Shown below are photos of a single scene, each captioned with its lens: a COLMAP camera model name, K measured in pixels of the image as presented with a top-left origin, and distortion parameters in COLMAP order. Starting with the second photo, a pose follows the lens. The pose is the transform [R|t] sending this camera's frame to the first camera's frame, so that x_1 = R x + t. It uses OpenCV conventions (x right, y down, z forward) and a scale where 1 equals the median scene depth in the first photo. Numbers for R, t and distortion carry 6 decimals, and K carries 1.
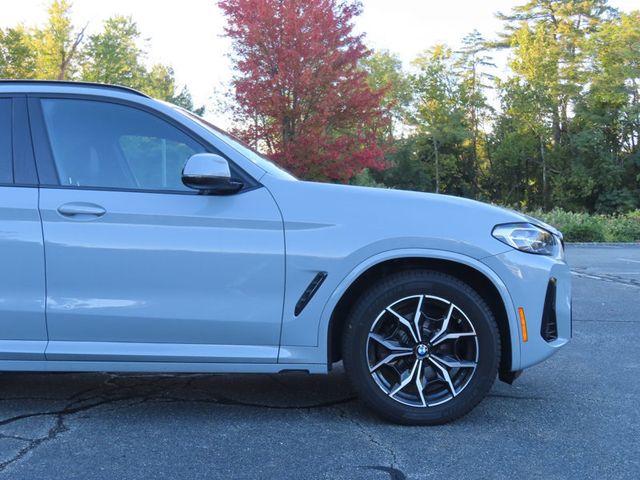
lens RADIAL K [[825.6, 0, 317.5], [0, 825.6, 245.5], [0, 0, 1]] dist [-0.015138, 0.000000]
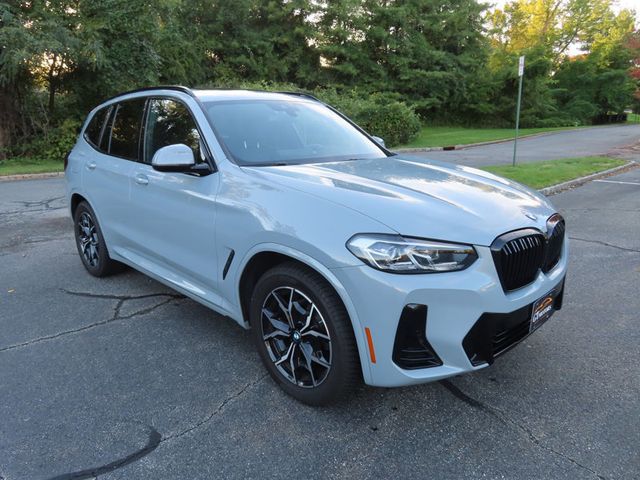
lens RADIAL K [[458.4, 0, 322.4], [0, 458.4, 240.1], [0, 0, 1]] dist [-0.011931, 0.009864]
pose [[0.720606, 0.174123, -0.671124, 0.520440], [-0.019229, 0.972599, 0.231694, -0.132219], [0.693078, -0.154054, 0.704209, 0.605903]]
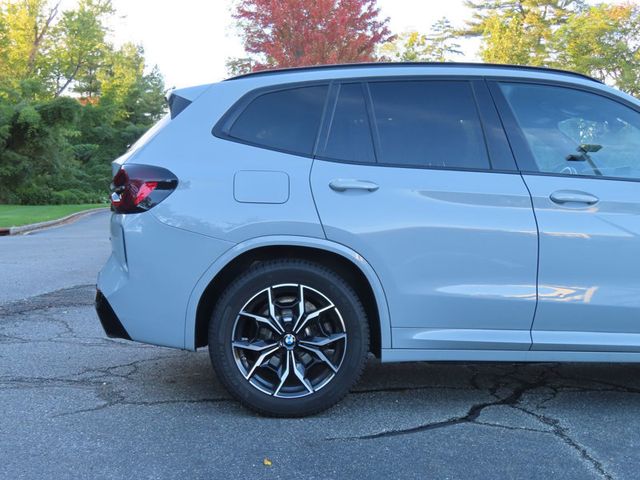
lens RADIAL K [[825.6, 0, 305.8], [0, 825.6, 241.1], [0, 0, 1]] dist [-0.015138, 0.000000]
pose [[0.998175, 0.014858, 0.058539, -0.643100], [-0.015706, 0.999778, 0.014063, -0.000332], [-0.058317, -0.014956, 0.998186, 0.035962]]
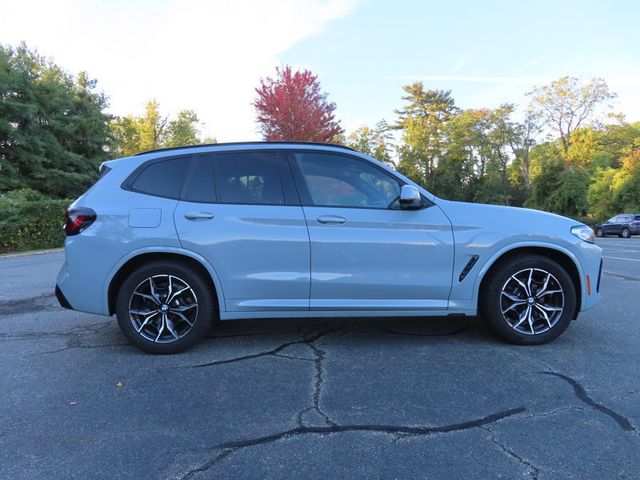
lens RADIAL K [[458.4, 0, 313.2], [0, 458.4, 242.7], [0, 0, 1]] dist [-0.011931, 0.009864]
pose [[0.998641, -0.009768, 0.051201, -0.359764], [0.009382, 0.999926, 0.007789, -0.004286], [-0.051274, -0.007298, 0.998658, 0.081837]]
